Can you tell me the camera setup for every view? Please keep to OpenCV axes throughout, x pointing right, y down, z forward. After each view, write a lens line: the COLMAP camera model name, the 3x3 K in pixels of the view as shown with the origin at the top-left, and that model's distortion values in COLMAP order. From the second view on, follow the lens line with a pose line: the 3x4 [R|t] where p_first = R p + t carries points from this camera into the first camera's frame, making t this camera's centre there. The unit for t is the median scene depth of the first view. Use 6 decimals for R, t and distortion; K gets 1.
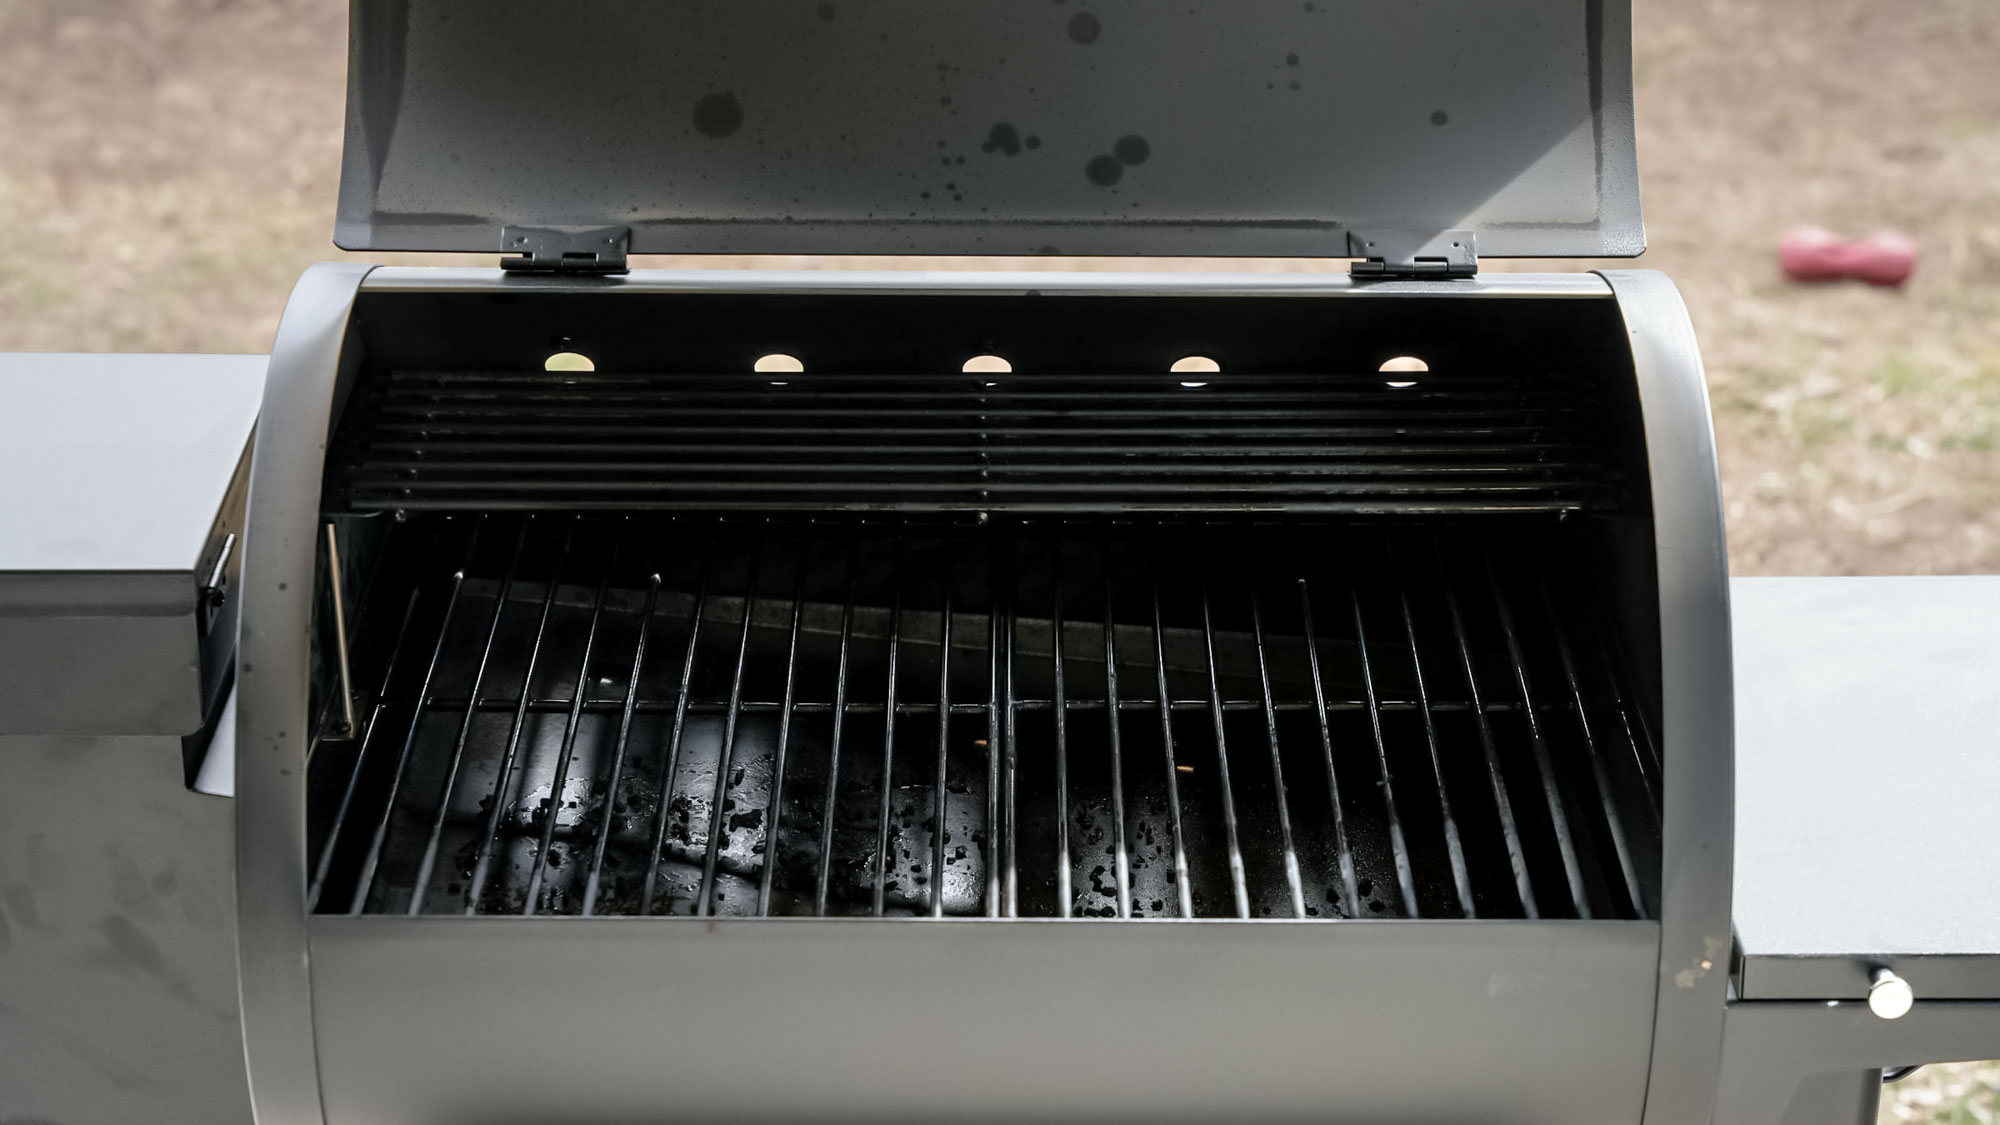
lens RADIAL K [[3881.1, 0, 1011.3], [0, 3881.1, 552.1], [0, 0, 1]] dist [0.371172, 0.000000]
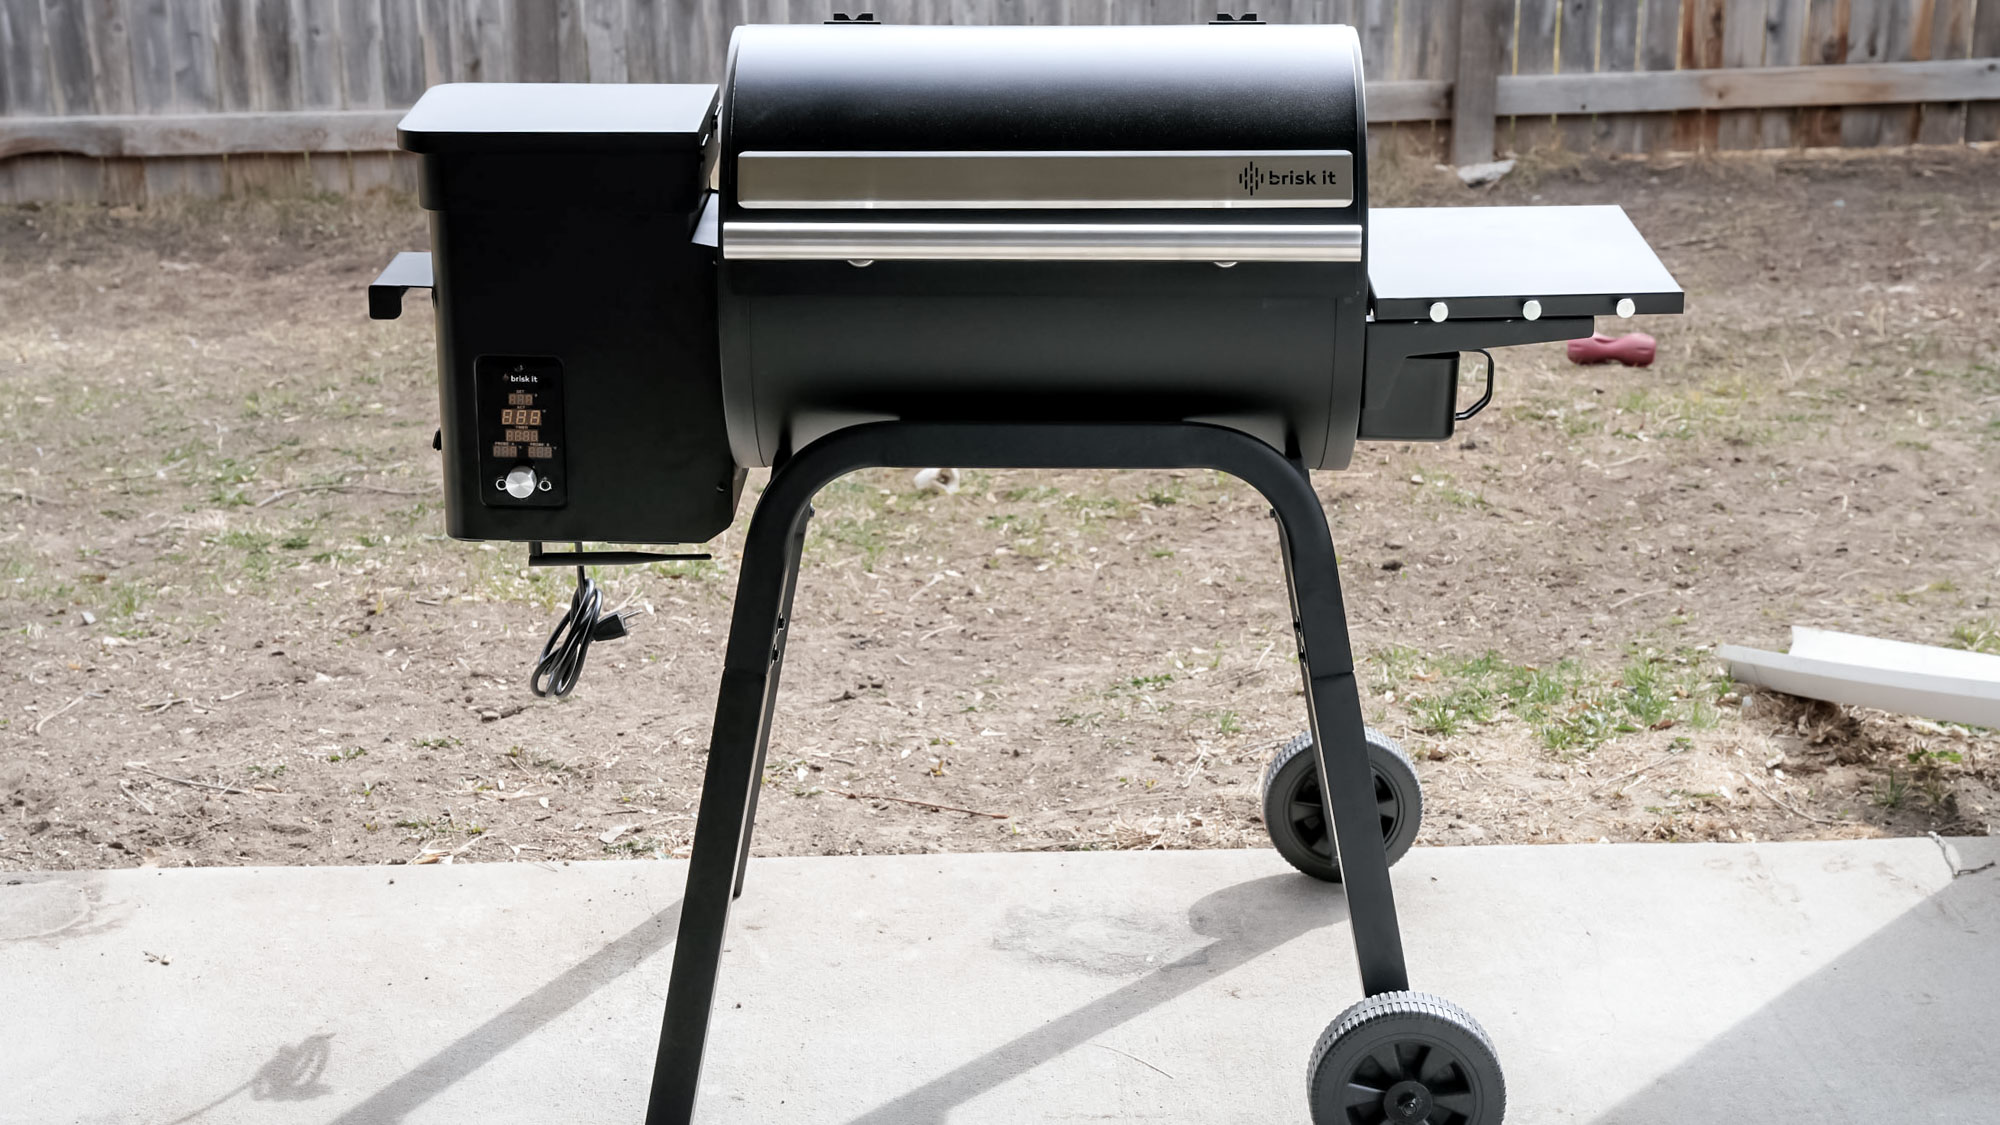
lens RADIAL K [[3306.3, 0, 986.7], [0, 3306.3, 563.6], [0, 0, 1]] dist [0.253266, 0.000000]
pose [[0.999677, -0.002099, -0.025310, 0.007972], [-0.000458, 0.994926, -0.100612, 0.350384], [0.025393, 0.100591, 0.994604, -0.703752]]
